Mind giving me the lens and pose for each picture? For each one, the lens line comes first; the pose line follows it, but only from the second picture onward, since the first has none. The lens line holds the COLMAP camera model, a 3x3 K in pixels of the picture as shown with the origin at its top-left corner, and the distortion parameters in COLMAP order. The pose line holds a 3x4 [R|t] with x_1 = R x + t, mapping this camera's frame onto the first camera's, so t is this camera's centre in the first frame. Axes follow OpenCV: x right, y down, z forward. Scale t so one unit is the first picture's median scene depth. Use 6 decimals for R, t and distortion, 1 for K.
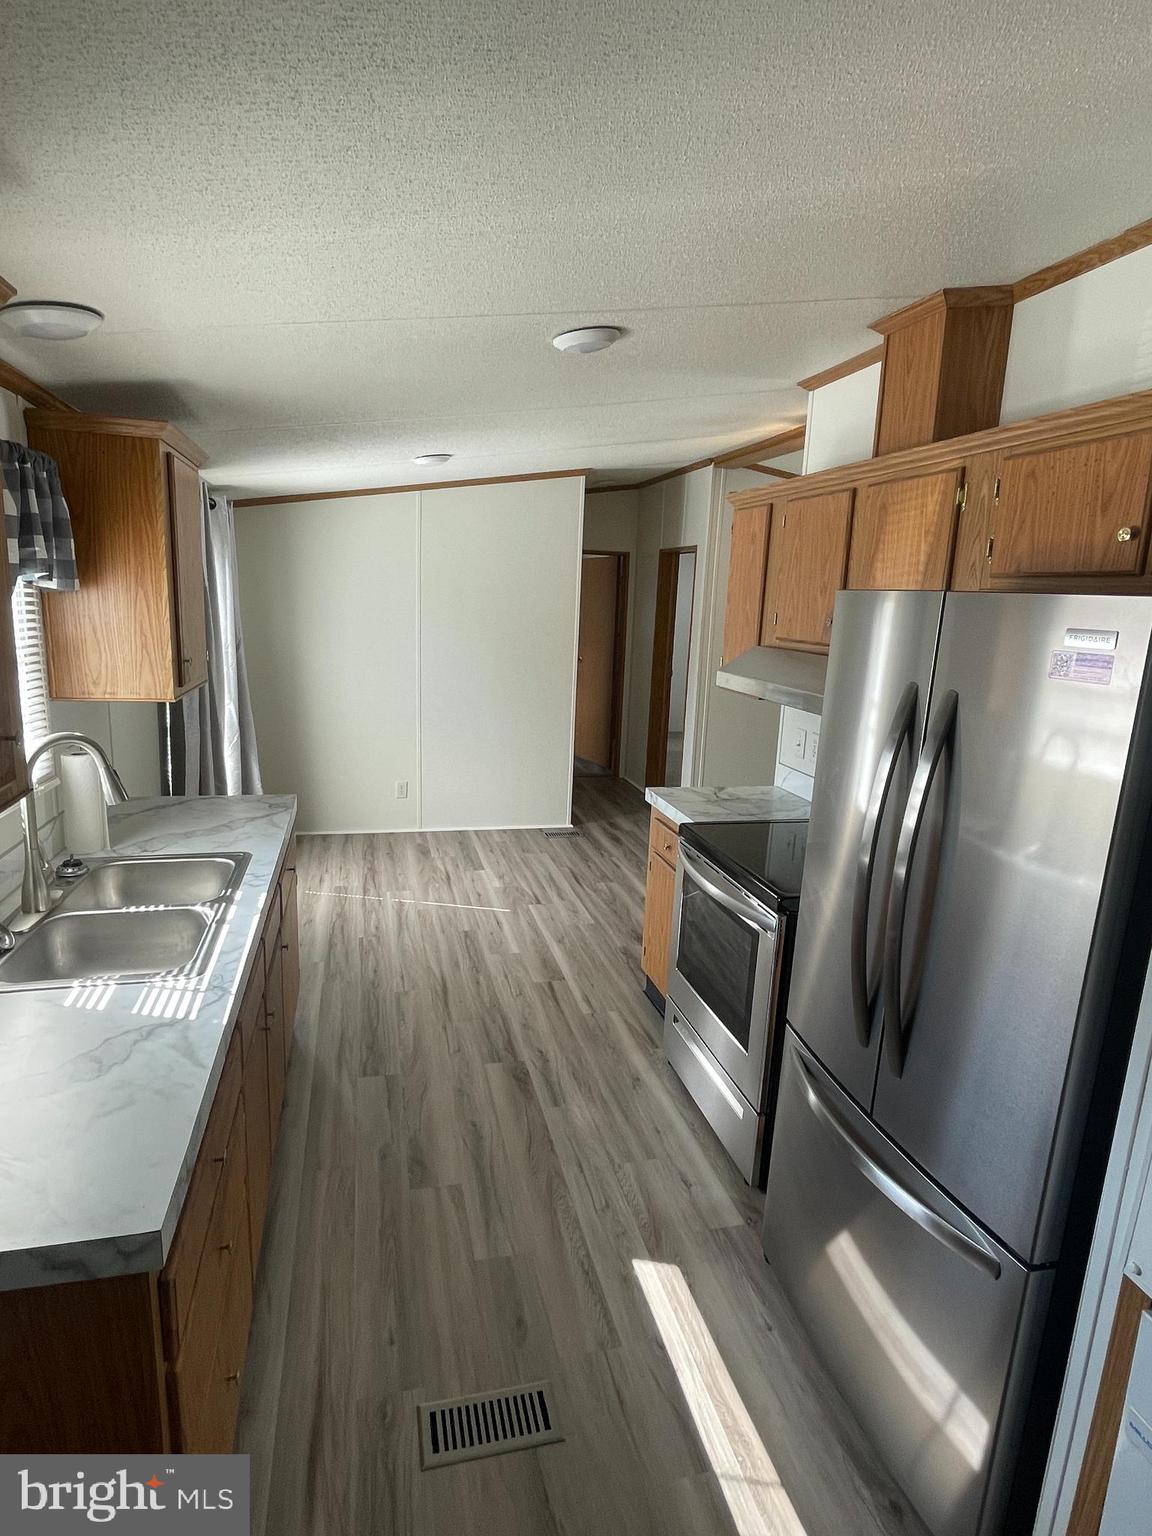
lens RADIAL K [[833.6, 0, 571.9], [0, 833.6, 765.2], [0, 0, 1]] dist [-0.001322, 0.000197]
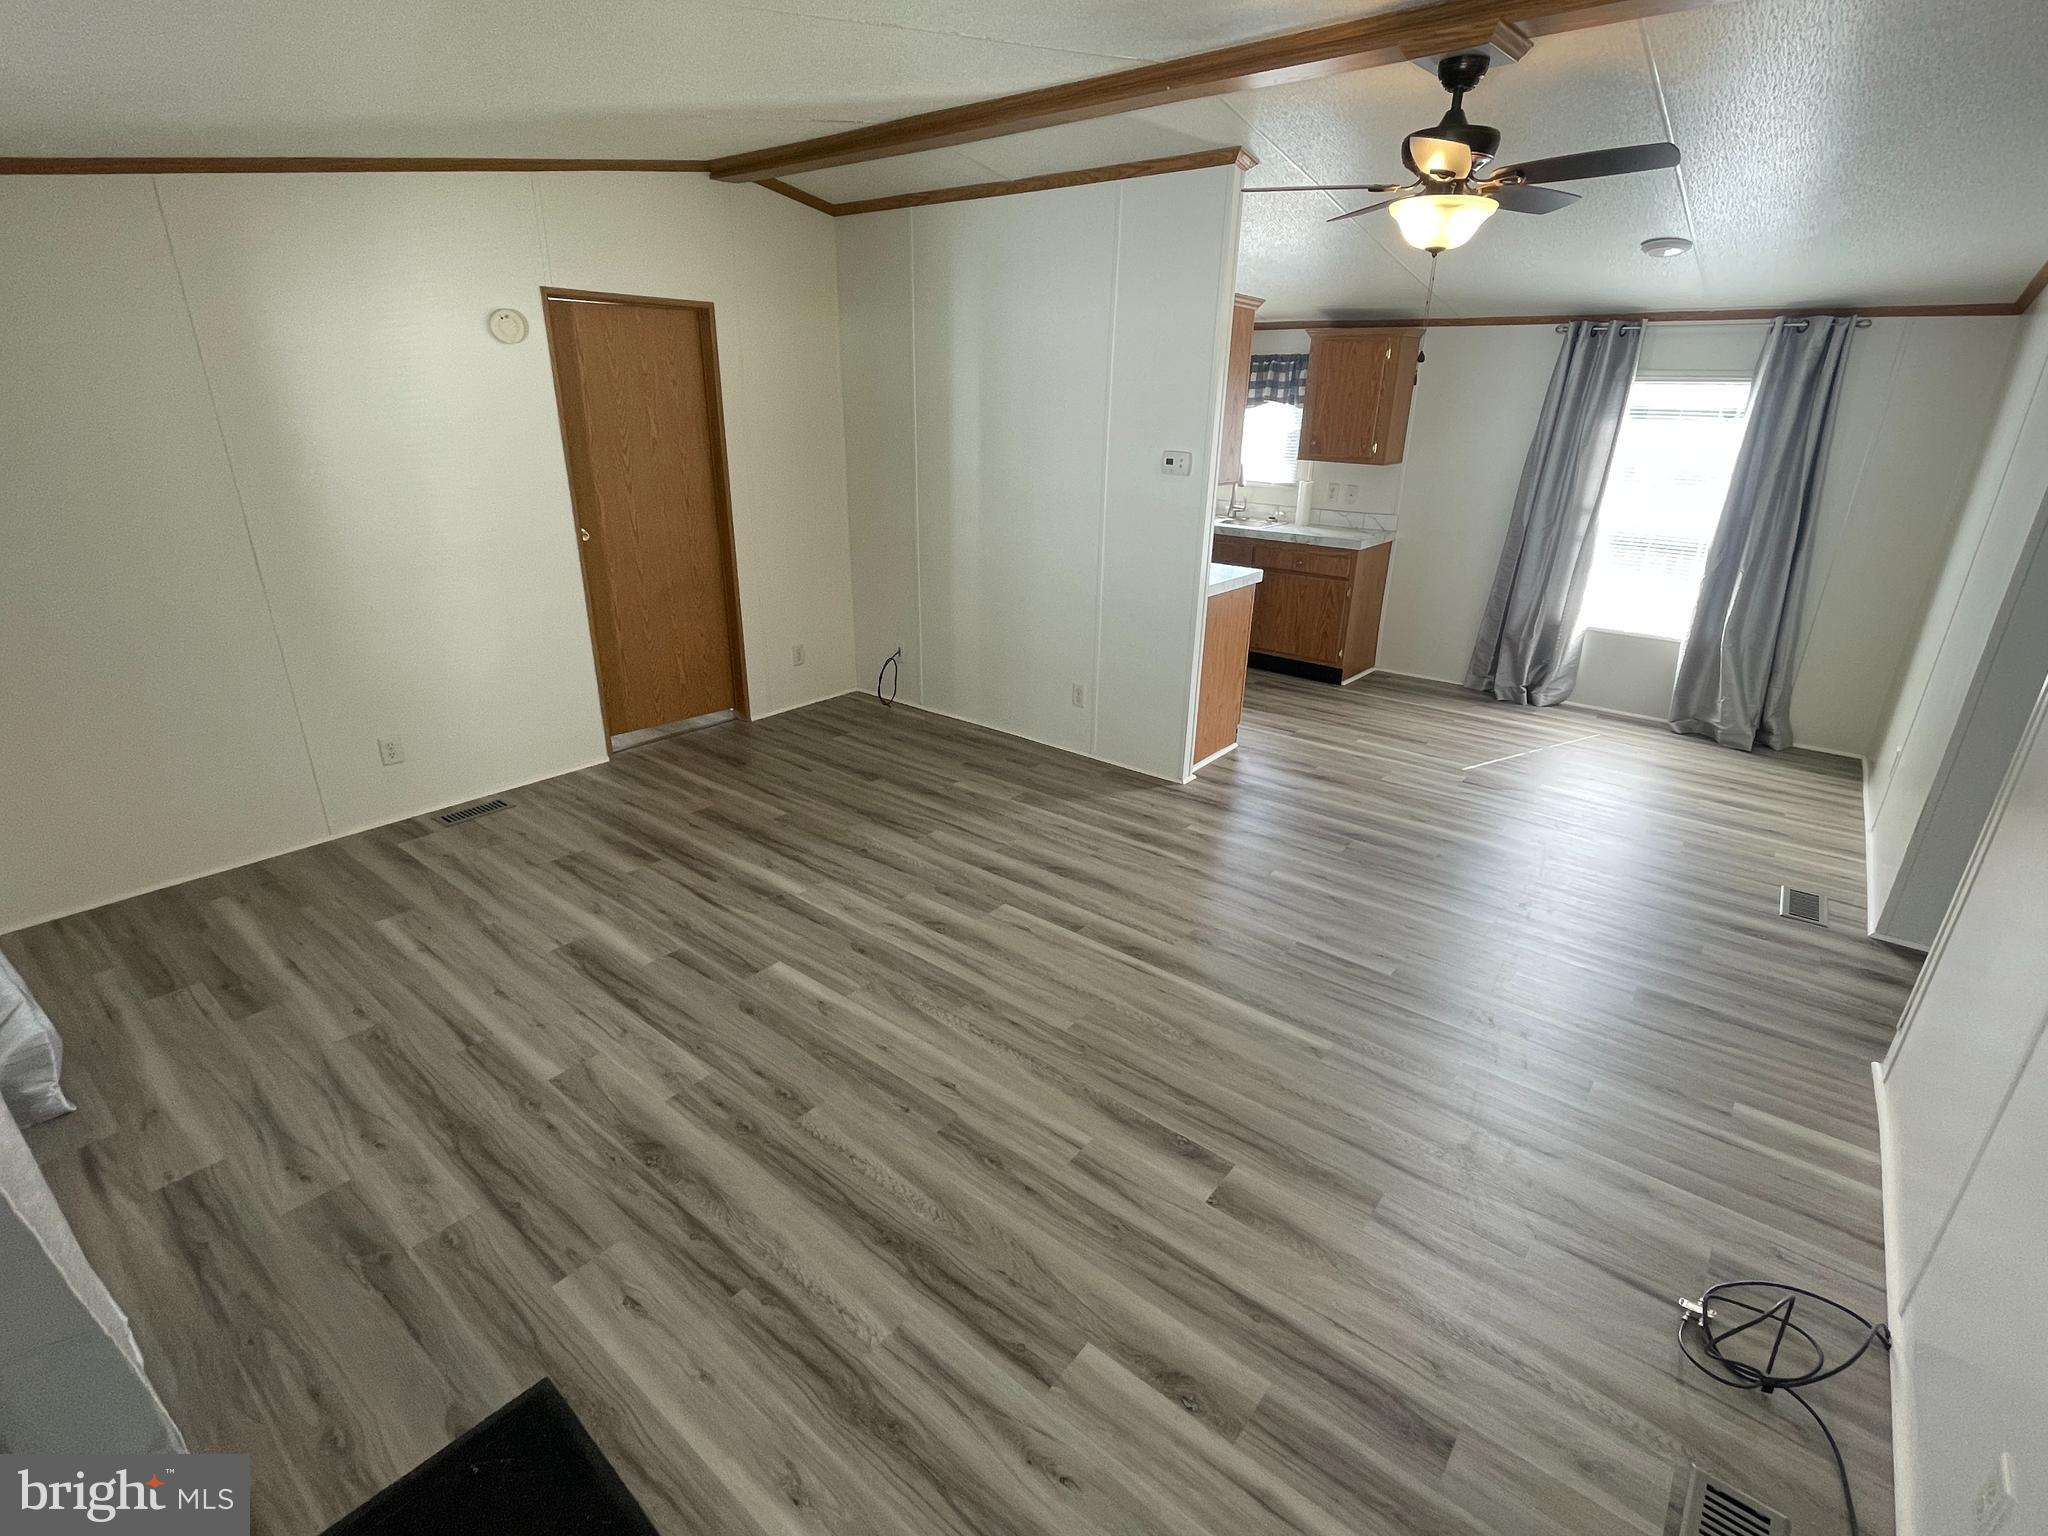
lens RADIAL K [[961.0, 0, 1024.0], [0, 961.0, 768.0], [0, 0, 1]] dist [-0.001268, -0.000686]
pose [[-0.794346, 0.169389, -0.583371, 1.236805], [-0.170299, 0.859730, 0.481521, -0.340476], [0.583106, 0.481842, -0.654076, 1.890753]]
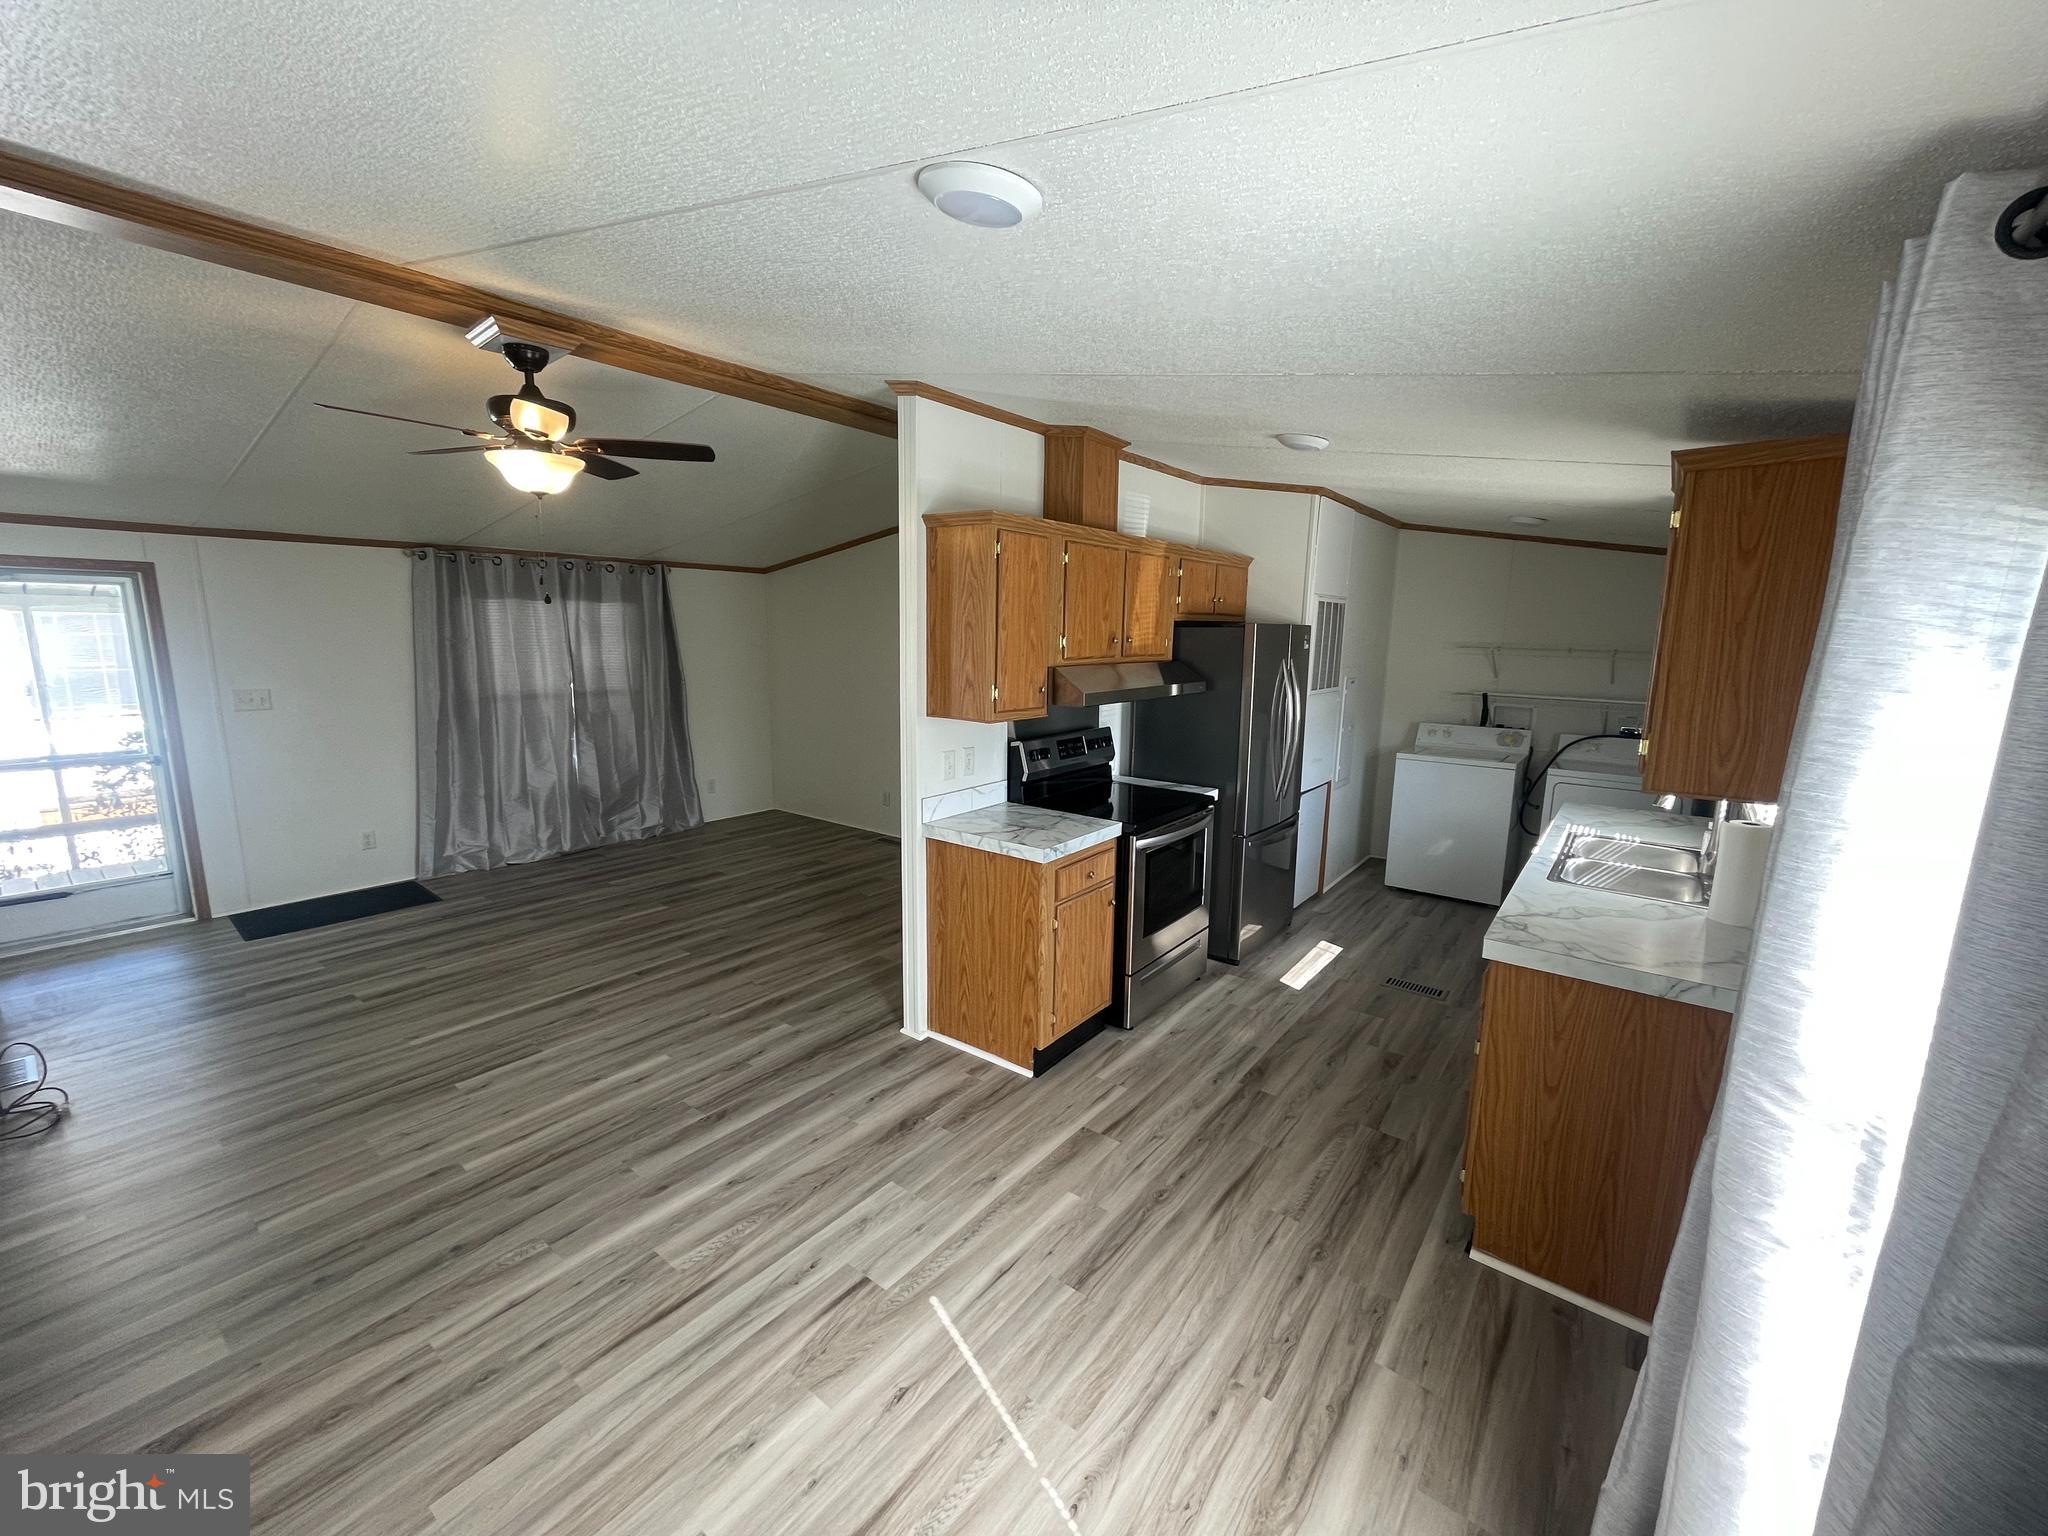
lens RADIAL K [[829.3, 0, 1024.1], [0, 829.3, 770.5], [0, 0, 1]] dist [-0.001931, -0.000356]
pose [[-0.624992, -0.183295, 0.758807, -0.545984], [0.117750, 0.938785, 0.323755, -0.337499], [-0.771700, 0.291693, -0.565150, 1.524451]]
